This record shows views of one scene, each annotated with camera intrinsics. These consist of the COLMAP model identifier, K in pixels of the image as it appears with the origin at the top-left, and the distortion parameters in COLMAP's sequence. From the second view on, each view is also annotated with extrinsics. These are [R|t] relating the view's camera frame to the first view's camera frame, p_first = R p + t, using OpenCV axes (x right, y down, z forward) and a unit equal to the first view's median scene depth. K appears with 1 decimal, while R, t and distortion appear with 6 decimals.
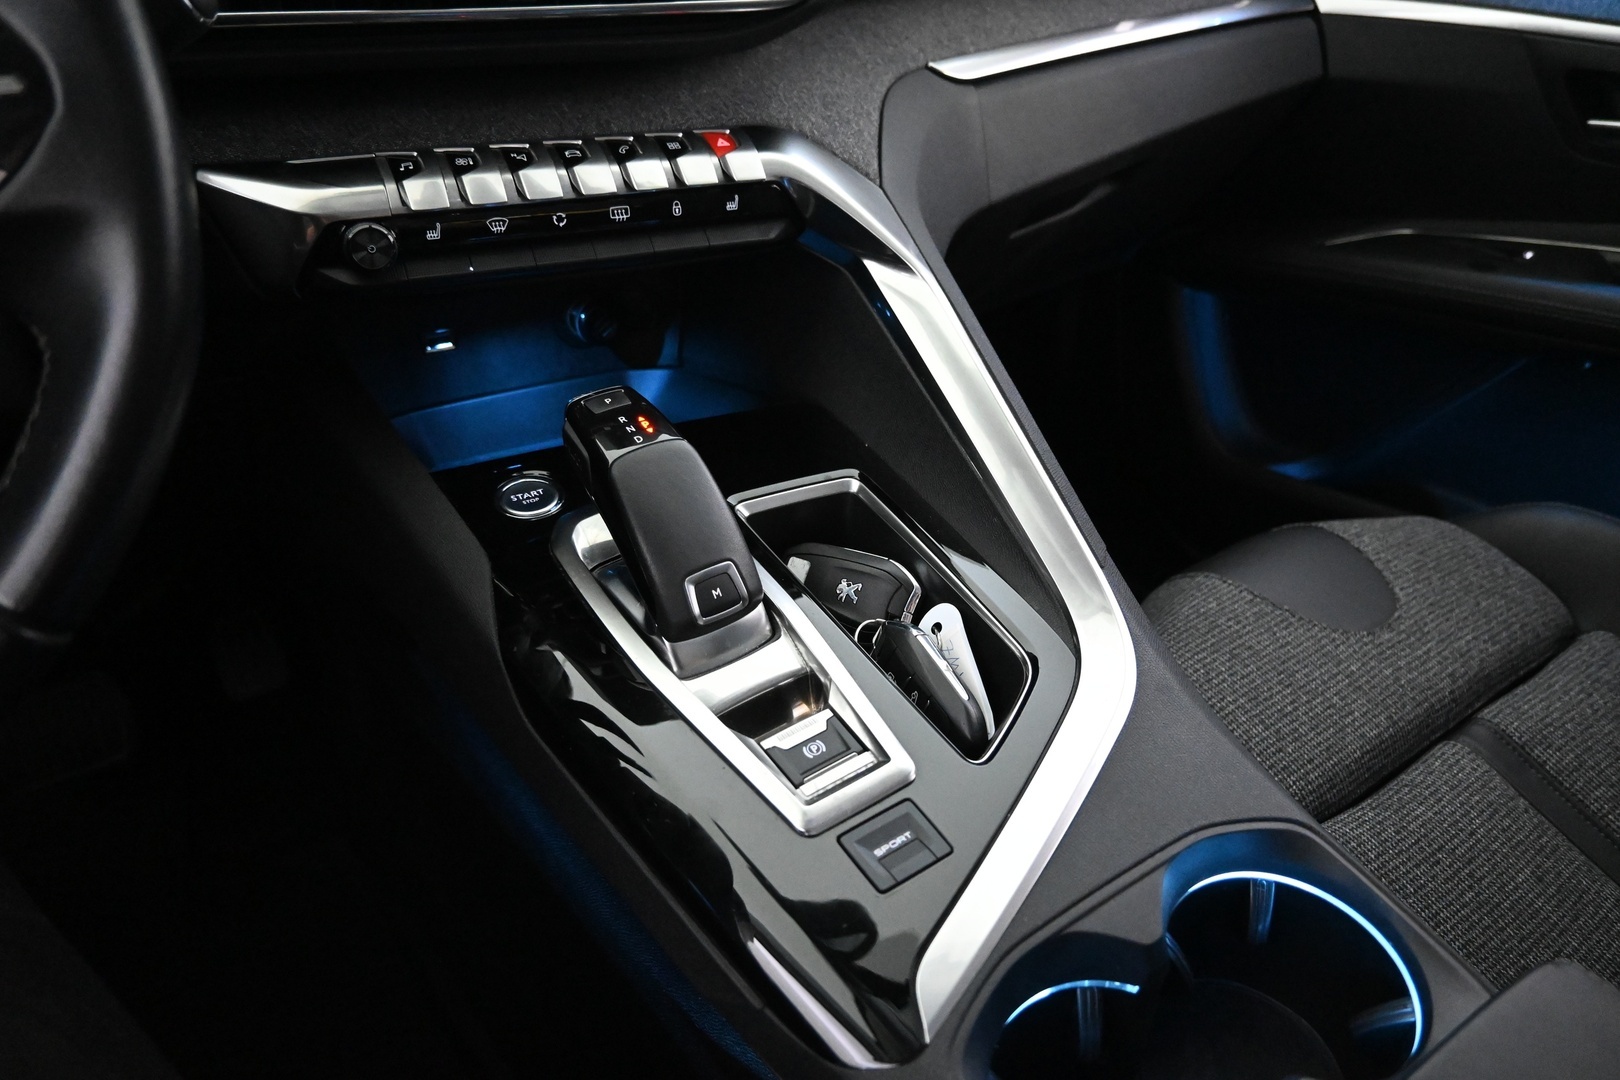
lens RADIAL K [[1106.5, 0, 812.0], [0, 1106.5, 537.6], [0, 0, 1]] dist [0.002920, -0.003274]
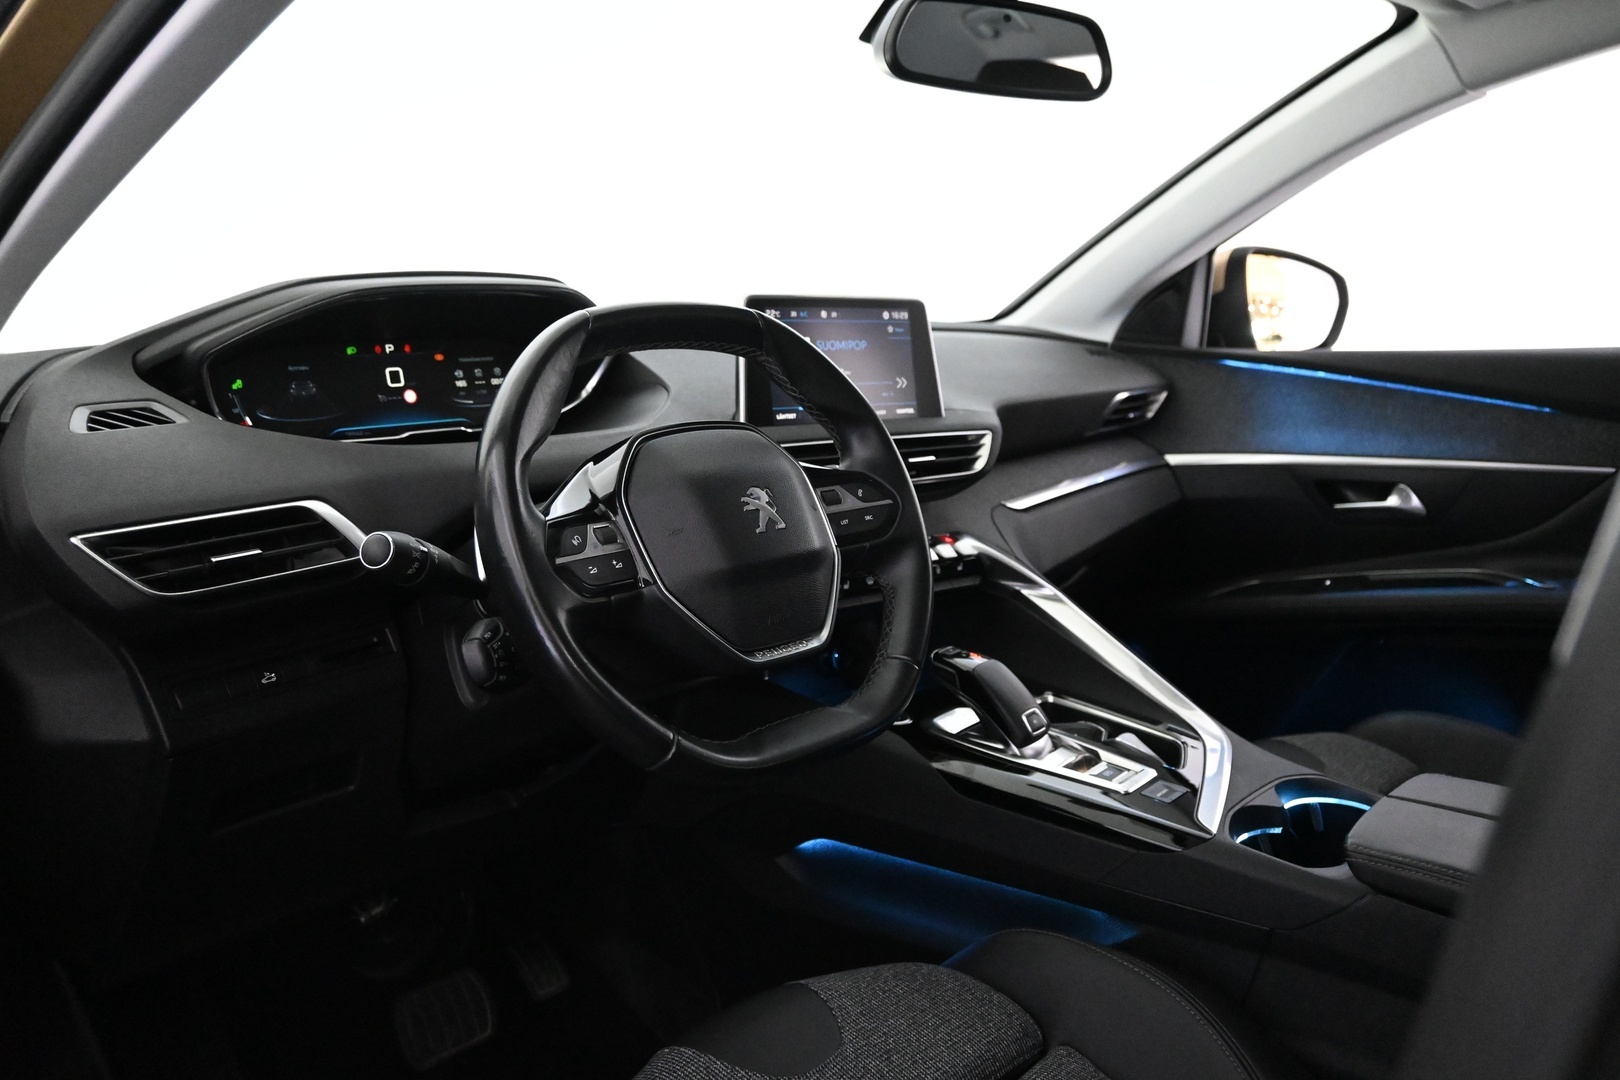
lens RADIAL K [[1291.4, 0, 813.4], [0, 1291.4, 535.3], [0, 0, 1]] dist [-0.002503, -0.000377]
pose [[0.976192, -0.085680, 0.199268, -0.878642], [0.160405, 0.903562, -0.397297, 0.585272], [-0.146011, 0.419802, 0.895794, -1.178808]]
